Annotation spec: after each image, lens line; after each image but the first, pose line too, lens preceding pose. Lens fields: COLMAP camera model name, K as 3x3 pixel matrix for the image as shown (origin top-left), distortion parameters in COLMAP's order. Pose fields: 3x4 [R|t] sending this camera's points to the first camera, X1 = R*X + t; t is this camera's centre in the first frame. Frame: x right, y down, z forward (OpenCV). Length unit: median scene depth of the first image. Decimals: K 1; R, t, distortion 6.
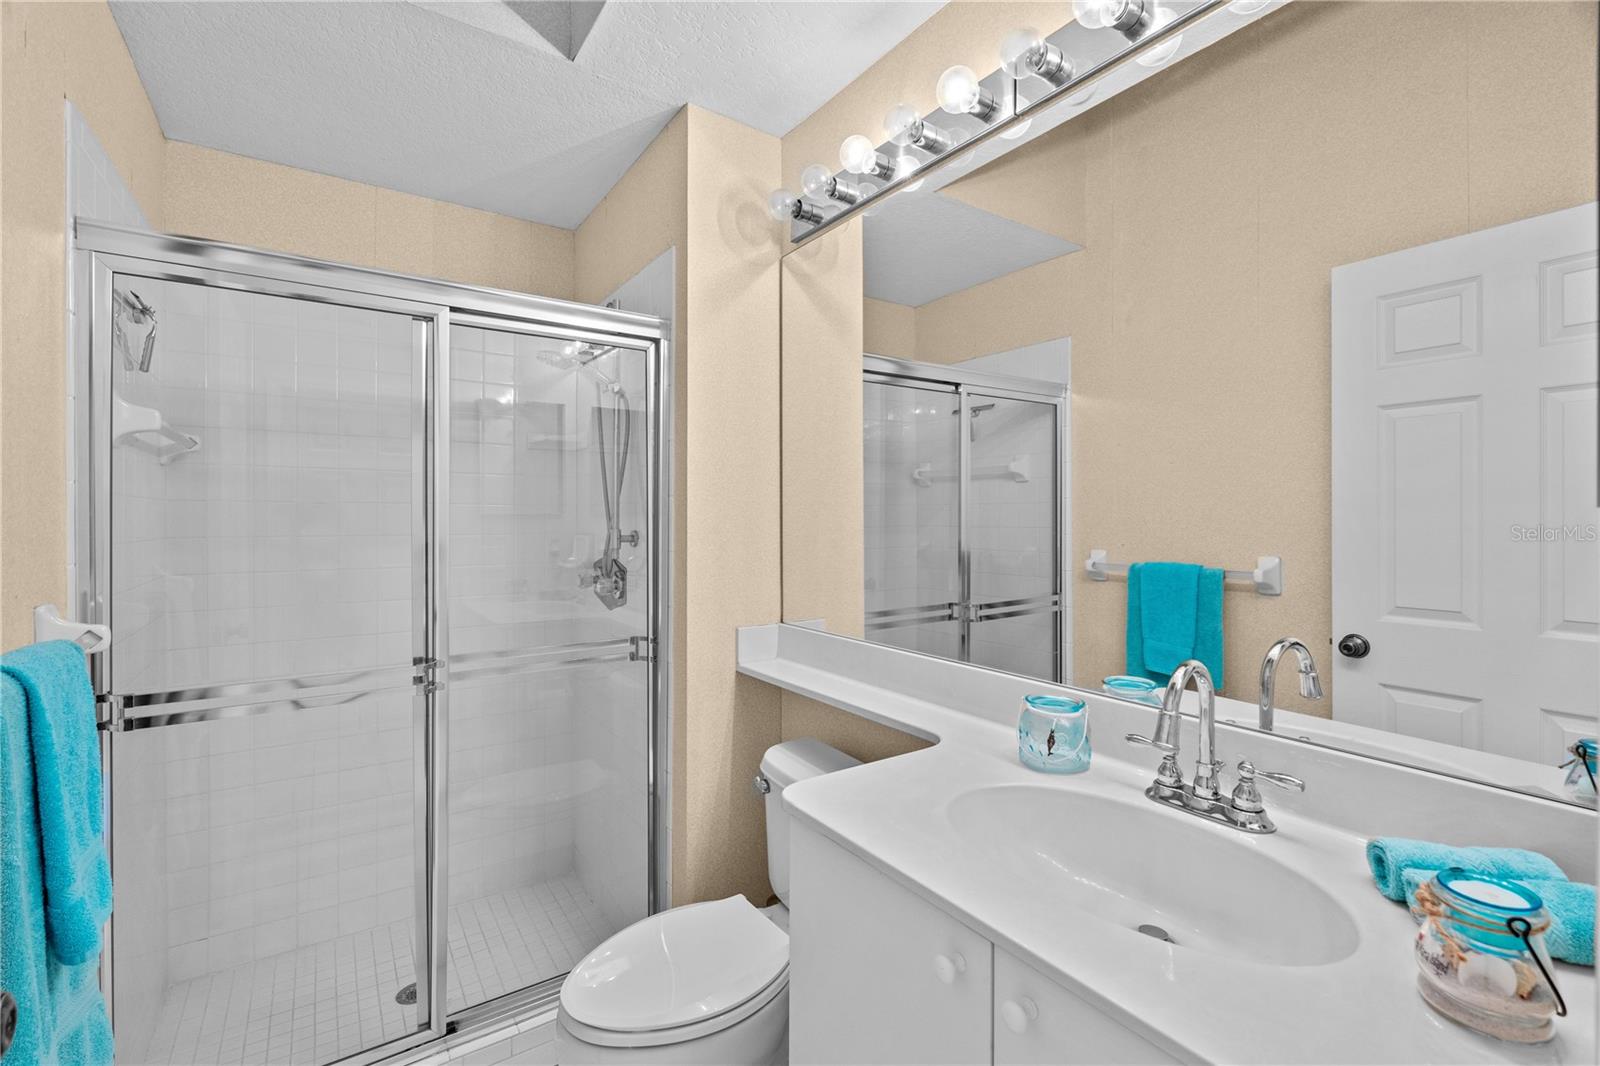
lens RADIAL K [[703.8, 0, 799.3], [0, 703.8, 526.9], [0, 0, 1]] dist [-0.006330, 0.000717]
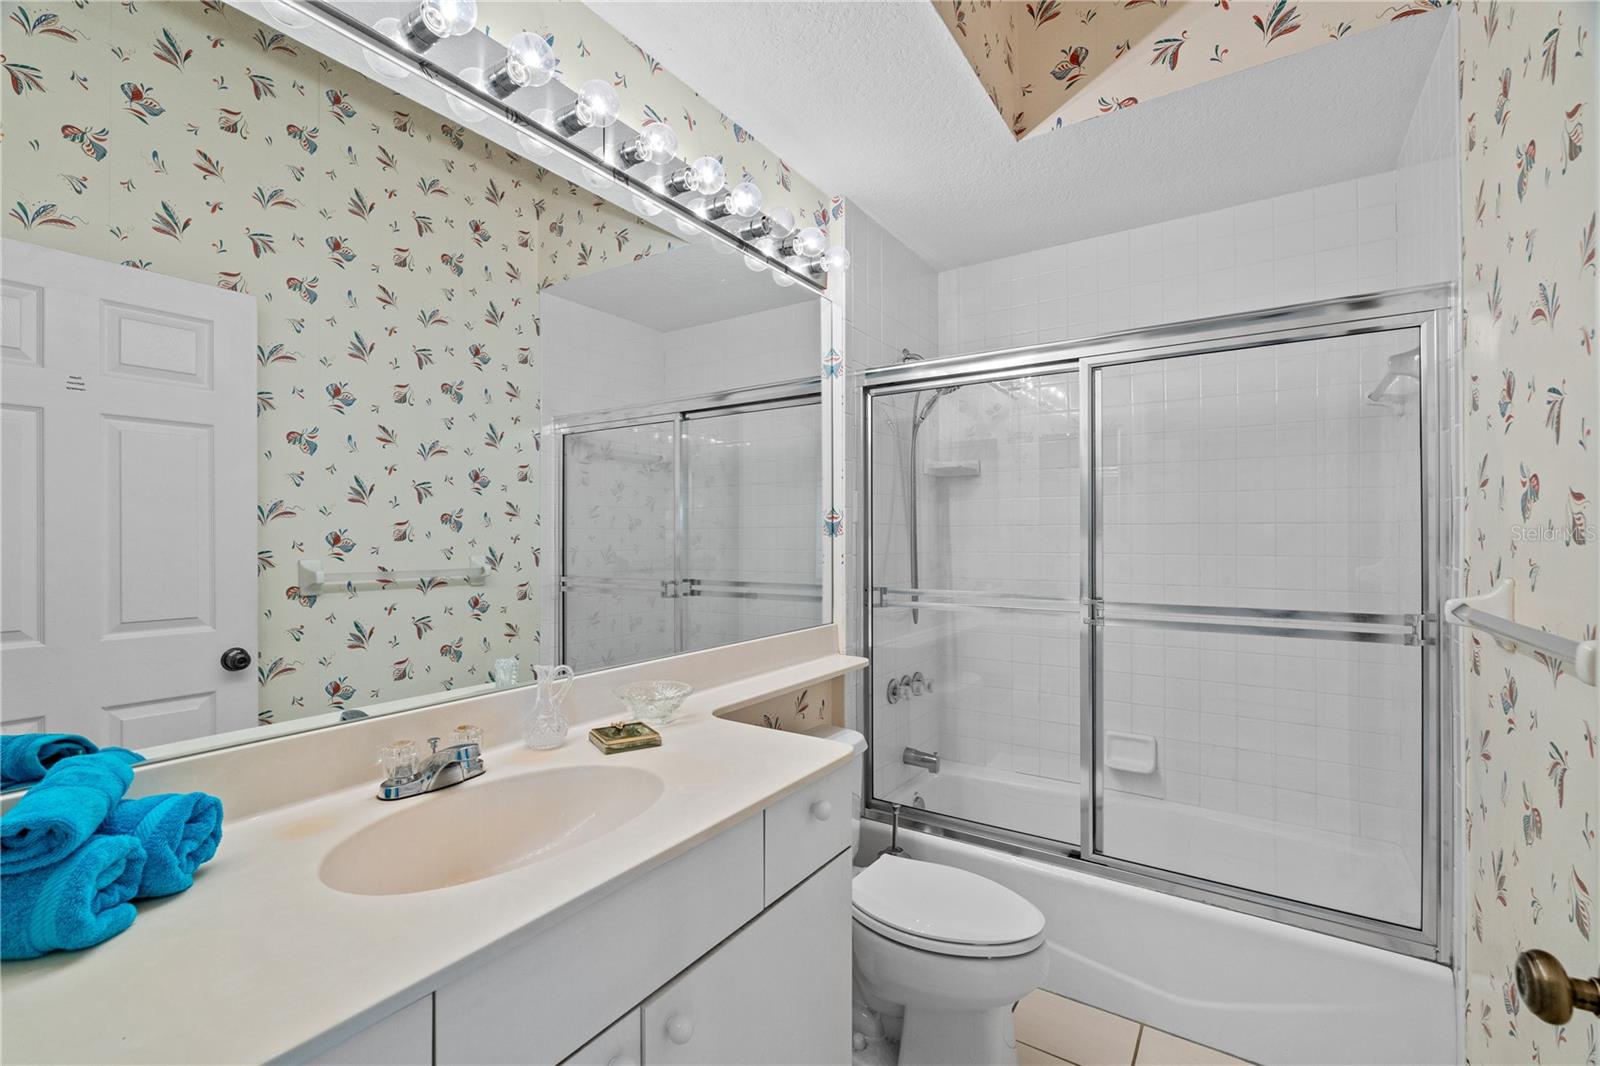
lens RADIAL K [[703.8, 0, 799.7], [0, 703.8, 528.6], [0, 0, 1]] dist [-0.006330, 0.000717]
pose [[-0.401331, 0.000028, 0.915933, -0.418383], [0.005320, 0.999983, 0.002300, -0.014994], [-0.915918, 0.005796, -0.401324, 0.524181]]
